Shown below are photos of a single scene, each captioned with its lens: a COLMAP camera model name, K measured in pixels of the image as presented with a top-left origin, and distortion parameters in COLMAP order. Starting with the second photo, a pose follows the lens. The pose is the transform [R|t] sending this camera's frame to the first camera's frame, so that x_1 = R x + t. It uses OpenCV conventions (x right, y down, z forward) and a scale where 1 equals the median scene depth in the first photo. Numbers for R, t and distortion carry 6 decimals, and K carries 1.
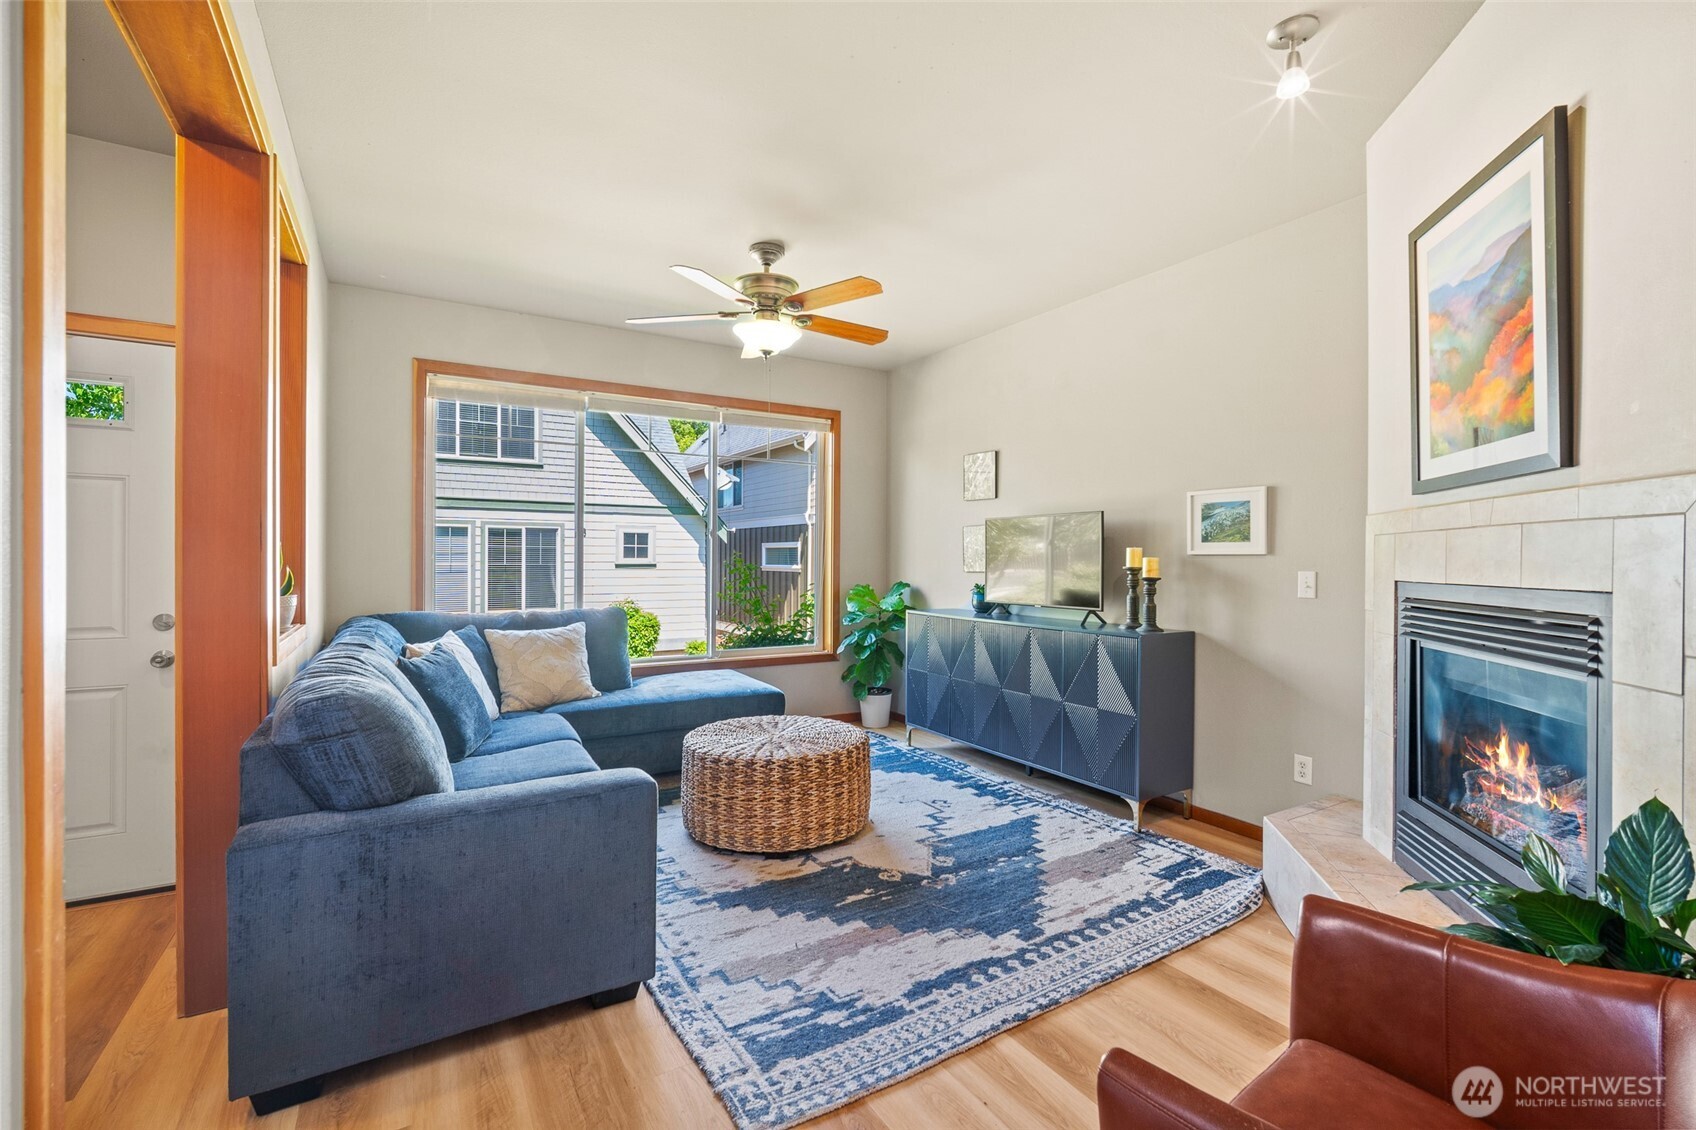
lens RADIAL K [[737.8, 0, 847.2], [0, 737.8, 559.6], [0, 0, 1]] dist [-0.009983, -0.000262]
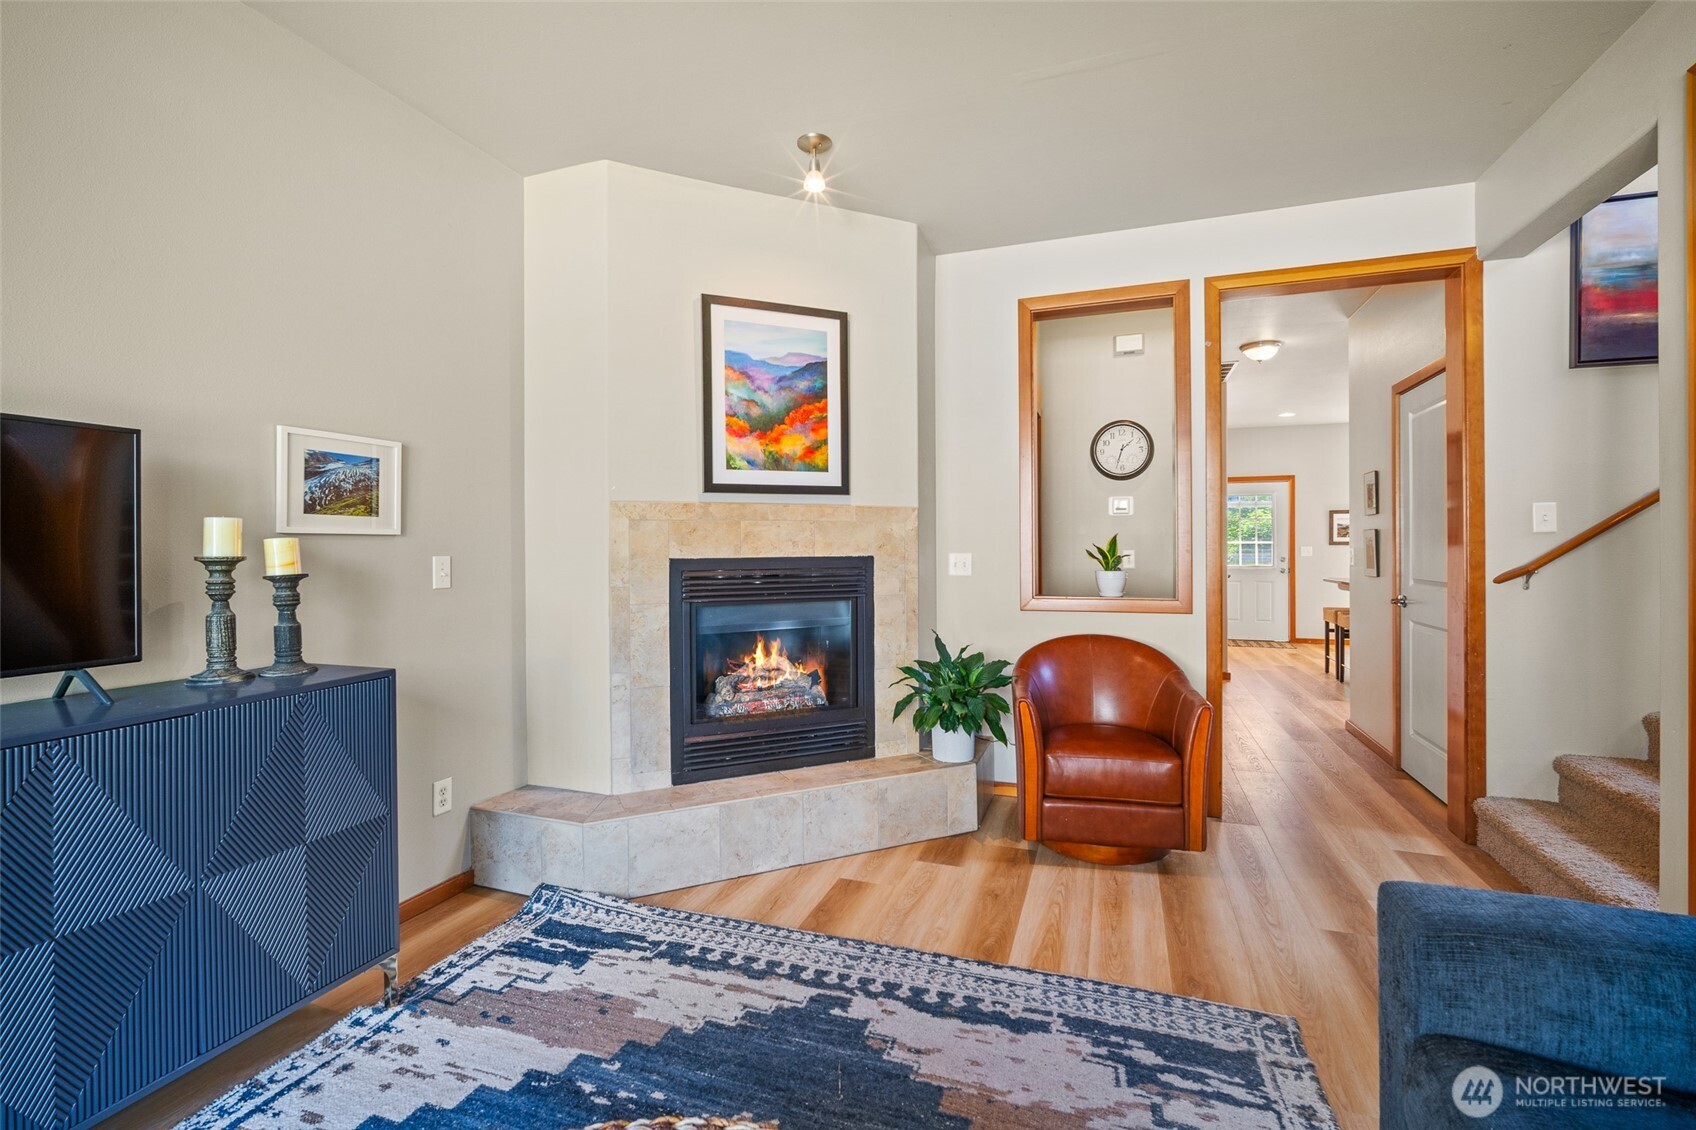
lens RADIAL K [[741.7, 0, 848.4], [0, 741.7, 553.9], [0, 0, 1]] dist [-0.014956, 0.005920]
pose [[-0.627242, -0.008181, 0.778782, -0.313917], [0.003011, 0.999912, 0.012929, 0.004054], [-0.778819, 0.010454, -0.627162, 1.188601]]
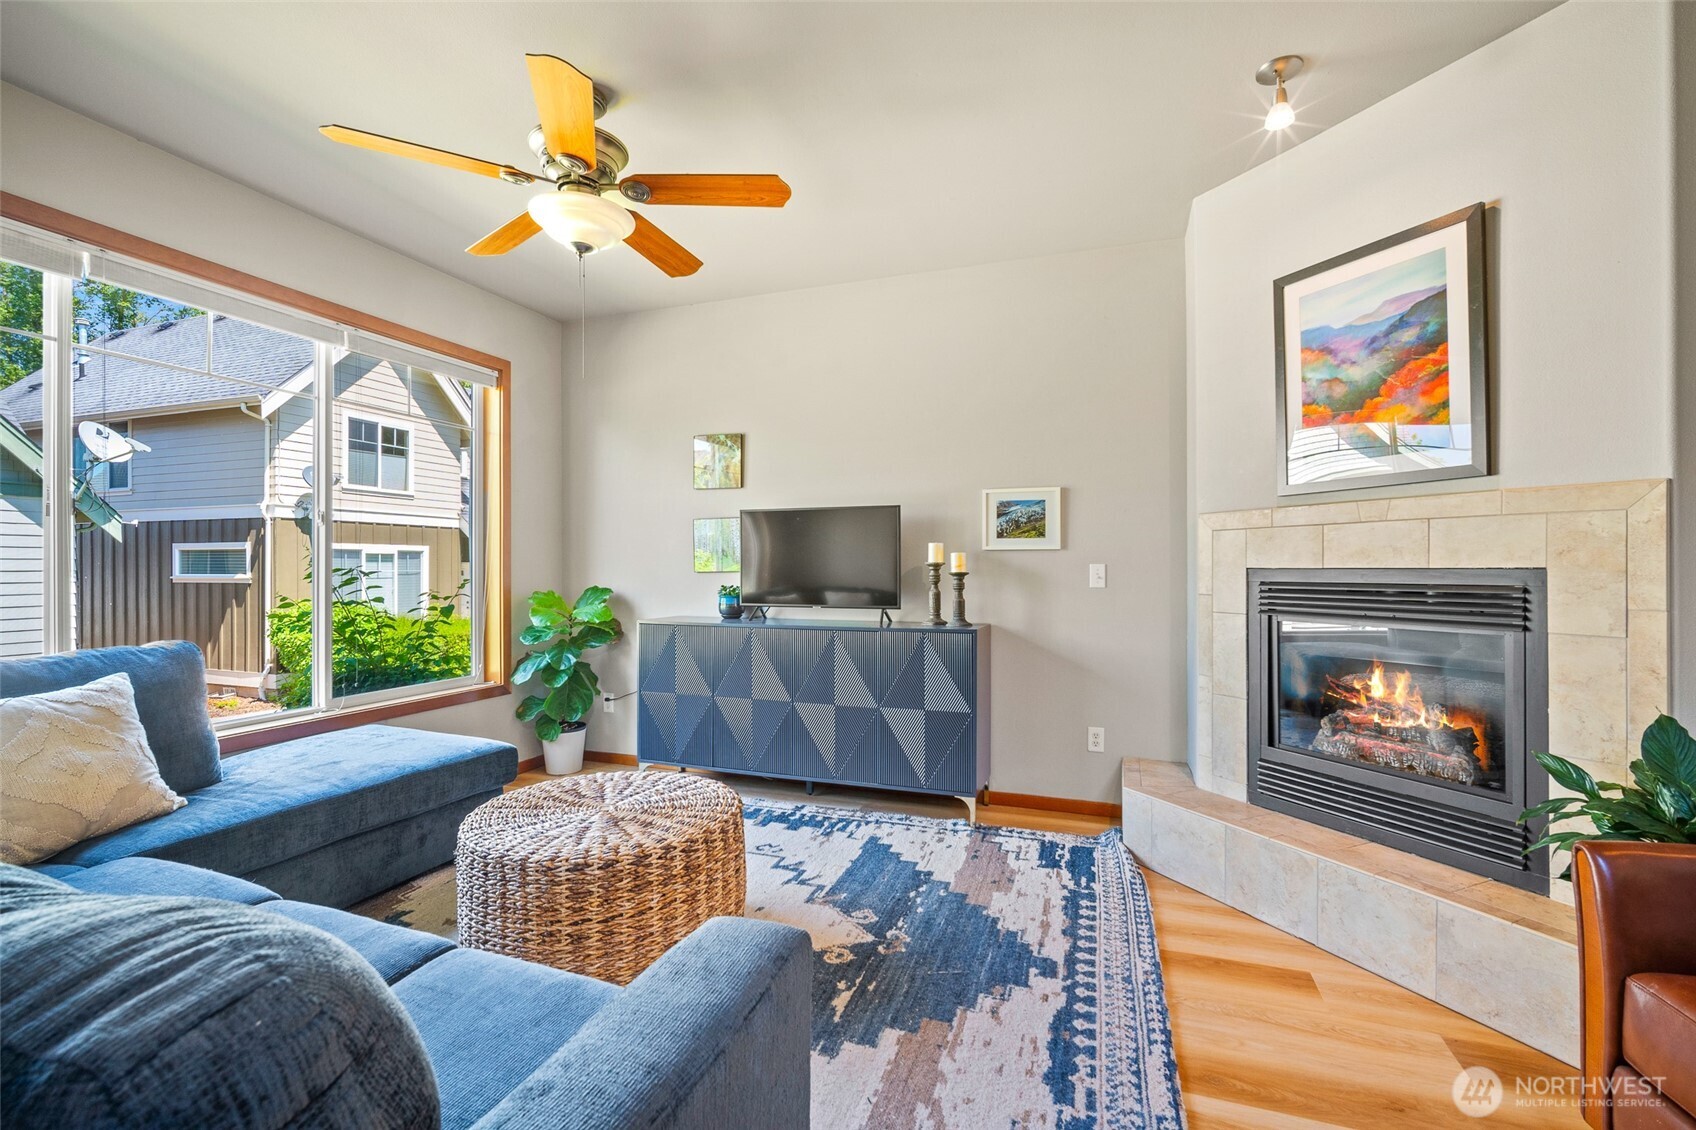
lens RADIAL K [[741.8, 0, 848.0], [0, 741.8, 565.0], [0, 0, 1]] dist [-0.007612, 0.000517]
pose [[0.777383, -0.005558, 0.629003, -0.399855], [0.006620, 0.999978, 0.000655, 0.014472], [-0.628993, 0.003655, 0.777402, 0.361157]]
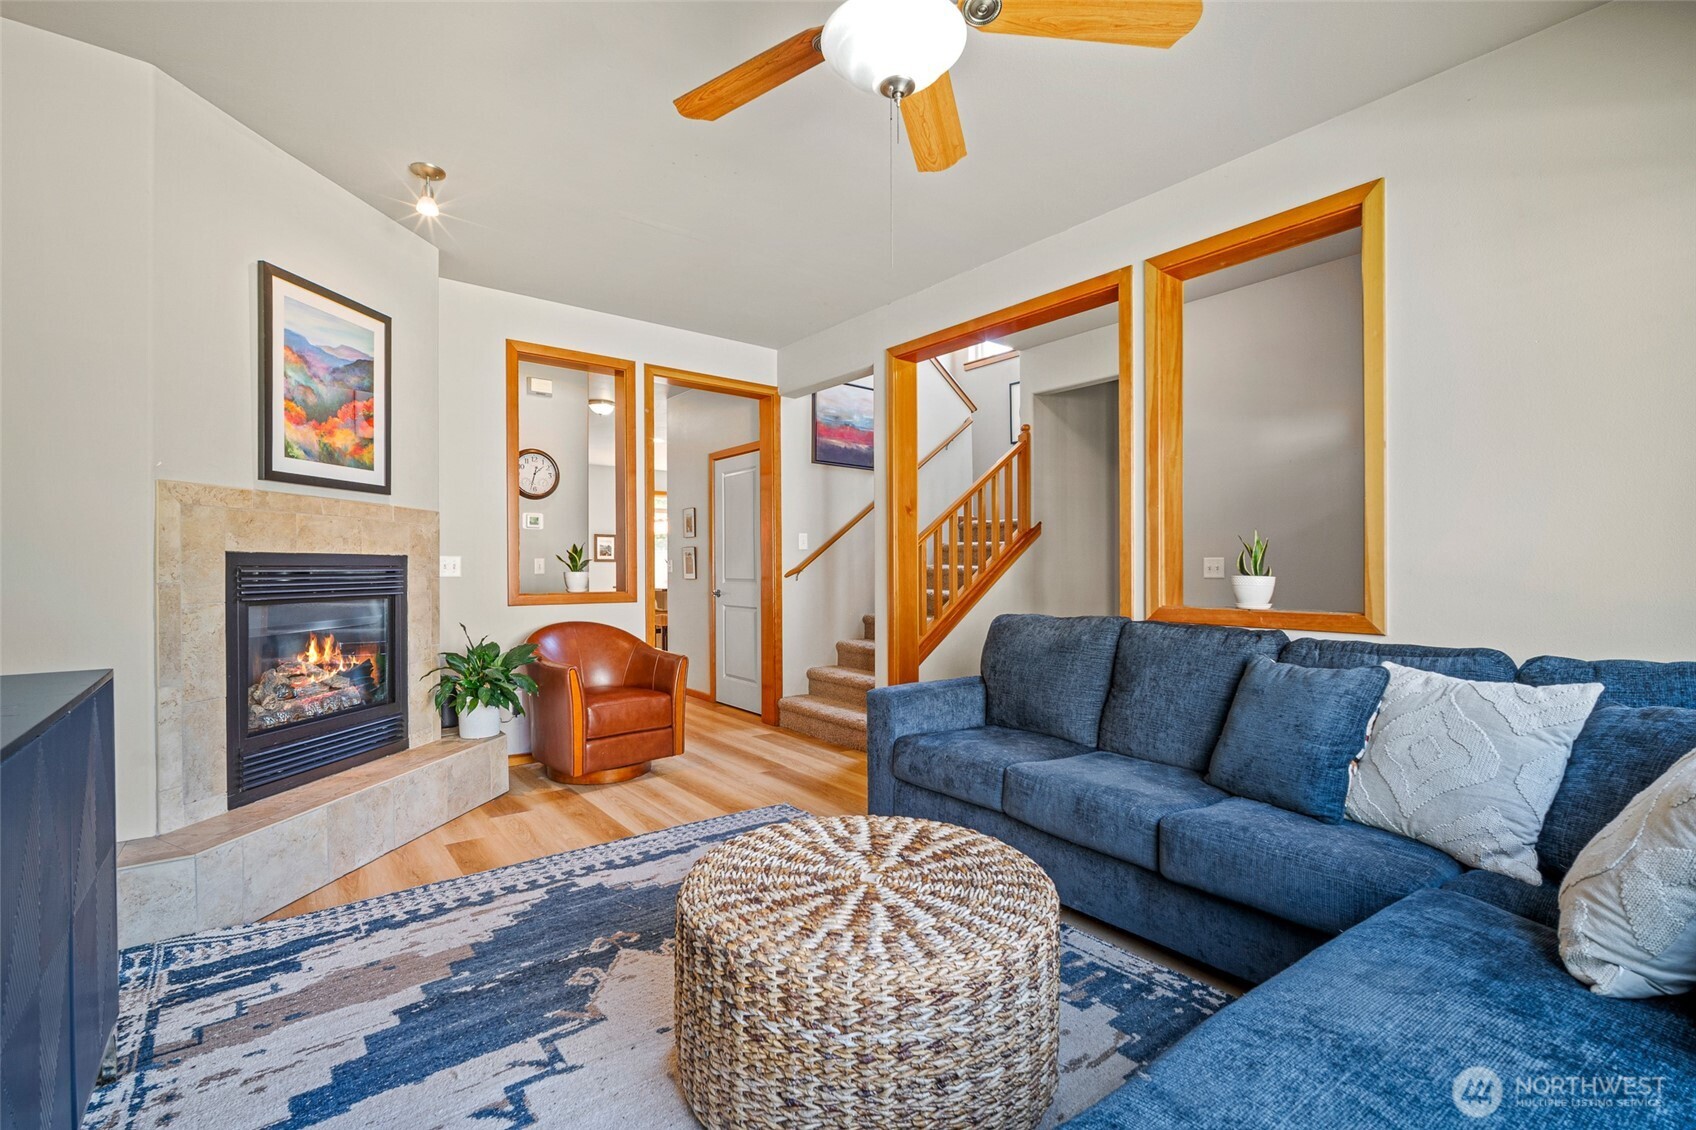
lens RADIAL K [[746.1, 0, 833.9], [0, 746.1, 573.9], [0, 0, 1]] dist [-0.001499, 0.000482]
pose [[-0.994296, -0.005075, -0.106536, -0.019220], [-0.005863, 0.999958, 0.007078, 0.037222], [0.106496, 0.007663, -0.994284, 1.680457]]
